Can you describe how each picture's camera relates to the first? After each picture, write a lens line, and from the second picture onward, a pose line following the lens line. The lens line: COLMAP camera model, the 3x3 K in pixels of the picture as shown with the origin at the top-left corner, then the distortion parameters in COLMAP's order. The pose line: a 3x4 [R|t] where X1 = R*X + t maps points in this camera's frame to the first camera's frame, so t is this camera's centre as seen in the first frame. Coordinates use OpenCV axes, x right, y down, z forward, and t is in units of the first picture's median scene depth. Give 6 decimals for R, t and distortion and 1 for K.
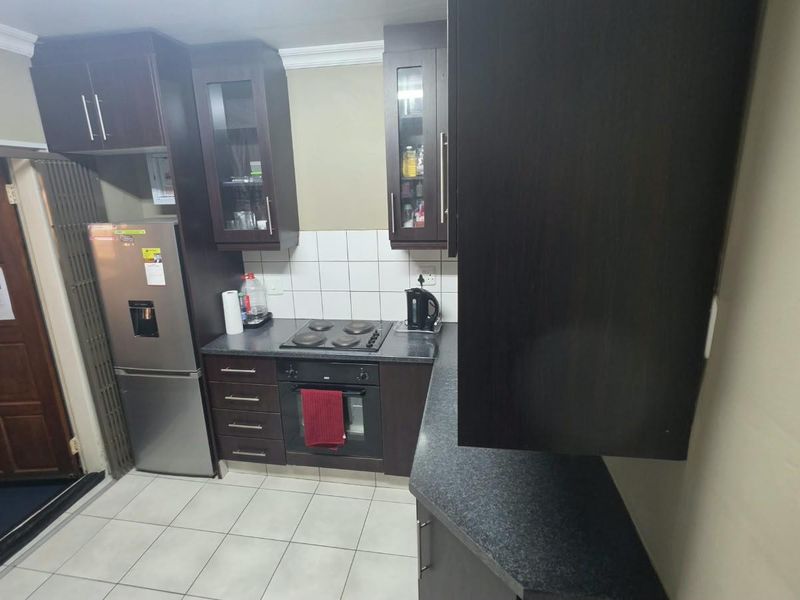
lens RADIAL K [[426.1, 0, 398.6], [0, 426.1, 298.4], [0, 0, 1]] dist [-0.003491, 0.000314]
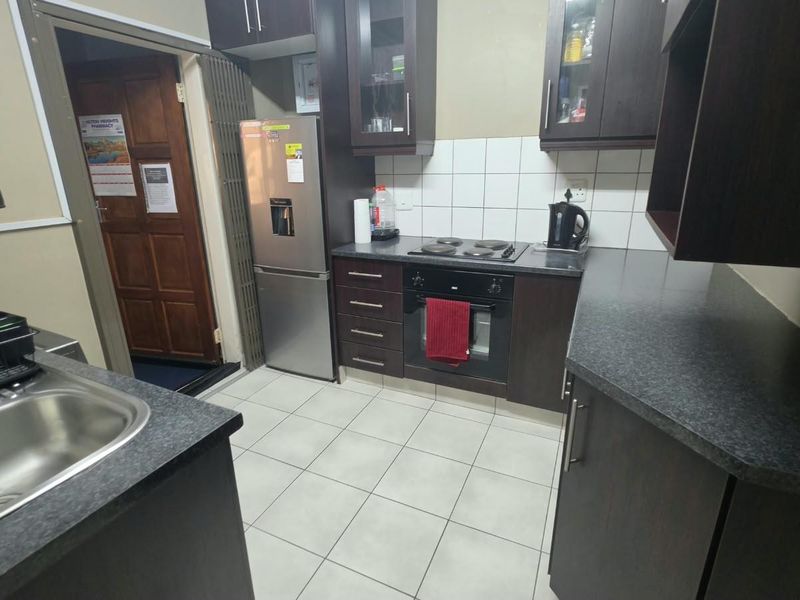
lens RADIAL K [[427.9, 0, 400.0], [0, 427.9, 300.8], [0, 0, 1]] dist [-0.011626, 0.002393]
pose [[0.964733, 0.096104, -0.245060, -0.048205], [-0.080607, 0.994104, 0.072527, 0.146059], [0.250585, -0.050215, 0.966791, 0.057945]]
